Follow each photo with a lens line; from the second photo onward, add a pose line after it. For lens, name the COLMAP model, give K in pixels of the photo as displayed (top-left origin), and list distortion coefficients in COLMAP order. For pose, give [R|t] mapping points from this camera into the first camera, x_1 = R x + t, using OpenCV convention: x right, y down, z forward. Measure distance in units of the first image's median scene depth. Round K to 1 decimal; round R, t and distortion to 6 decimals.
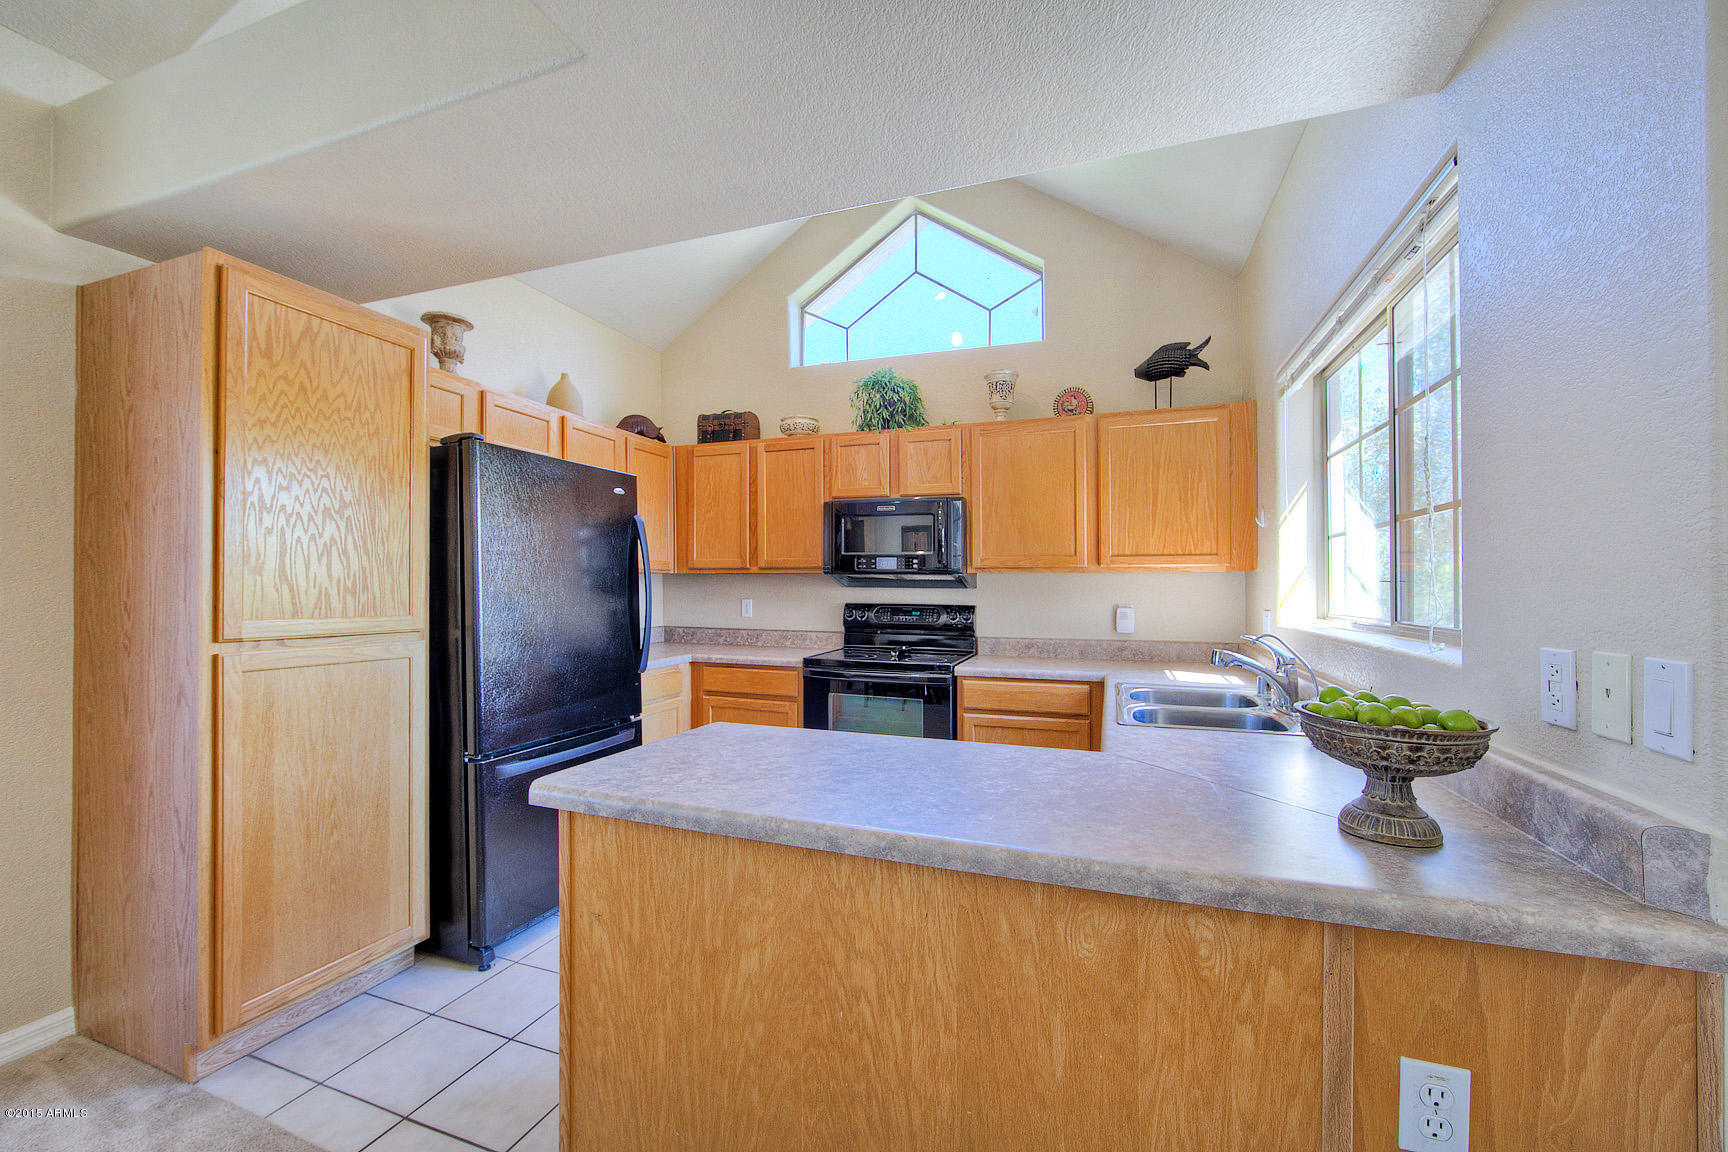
lens RADIAL K [[689.5, 0, 857.1], [0, 689.5, 582.5], [0, 0, 1]] dist [-0.007302, 0.000100]
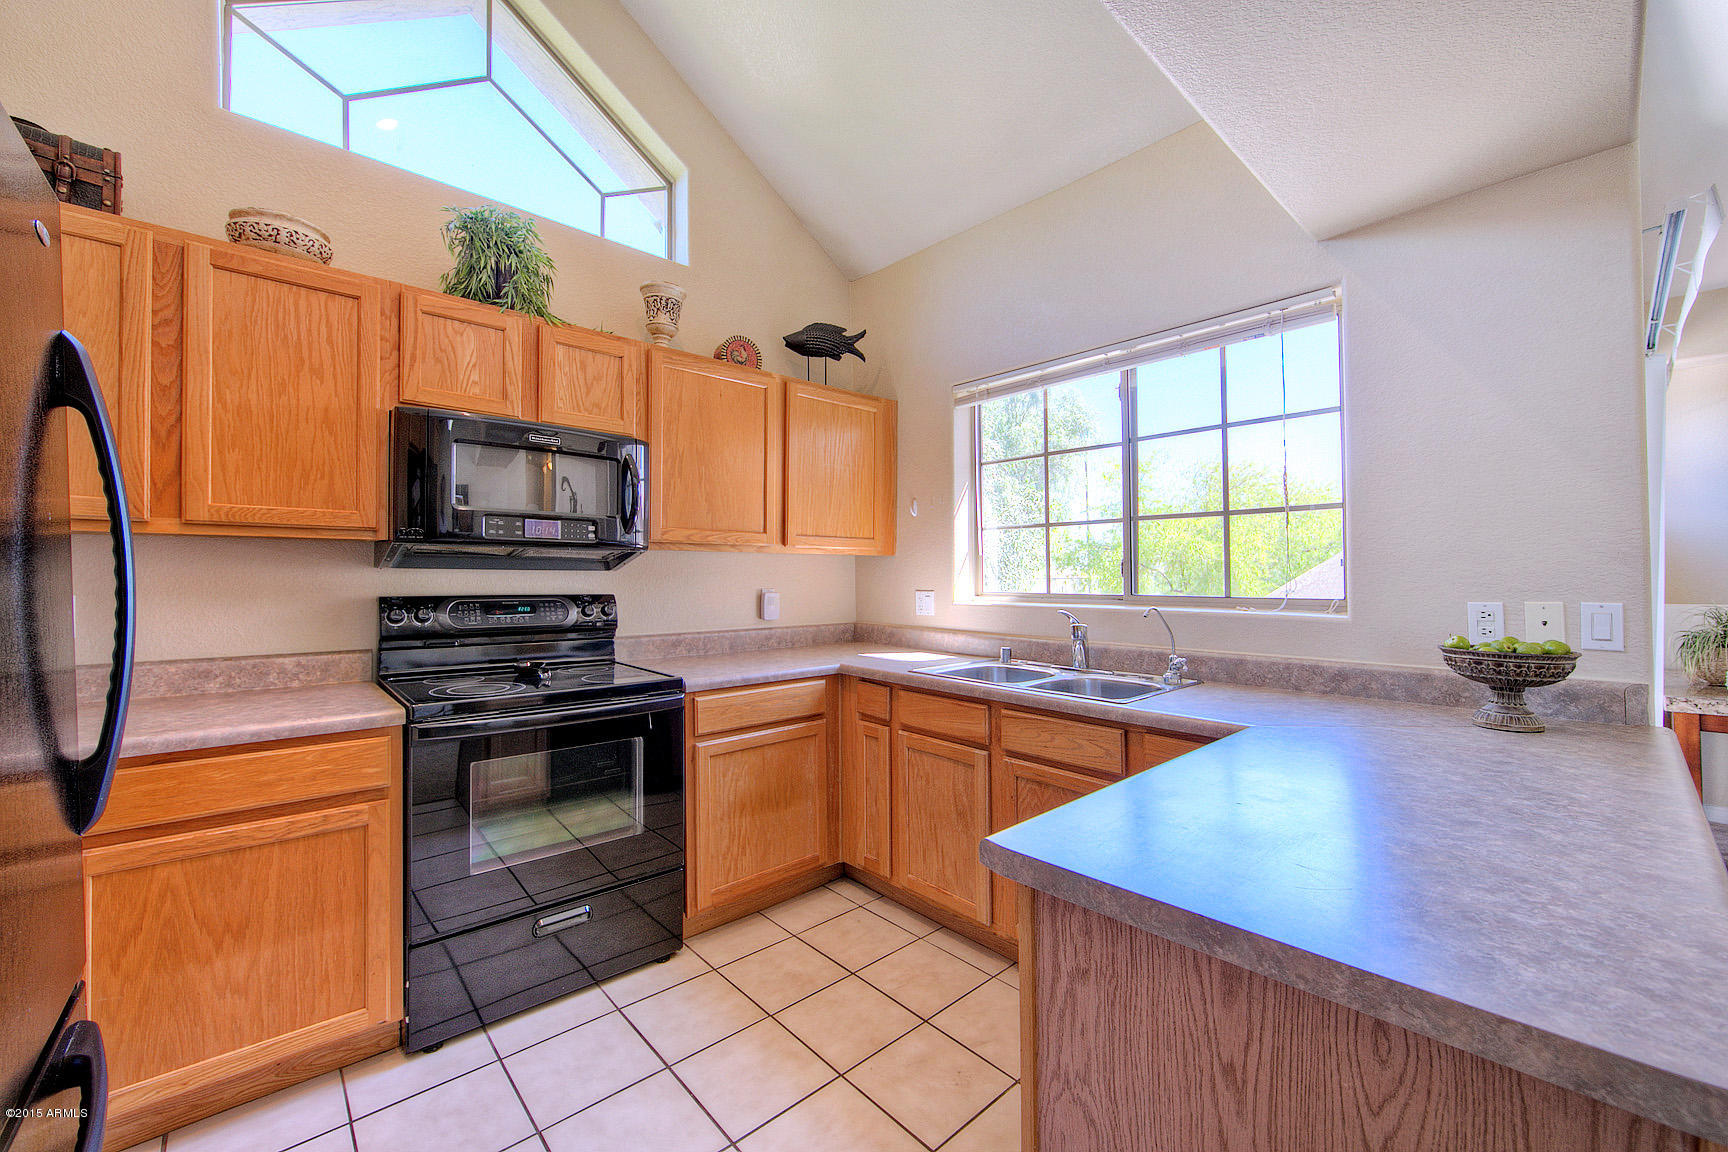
lens RADIAL K [[689.5, 0, 858.5], [0, 689.5, 563.8], [0, 0, 1]] dist [-0.007302, 0.000100]
pose [[0.460855, 0.012646, 0.887386, -0.366522], [-0.007263, 0.999919, -0.010477, 0.007496], [-0.887446, -0.001617, 0.460909, 0.462568]]
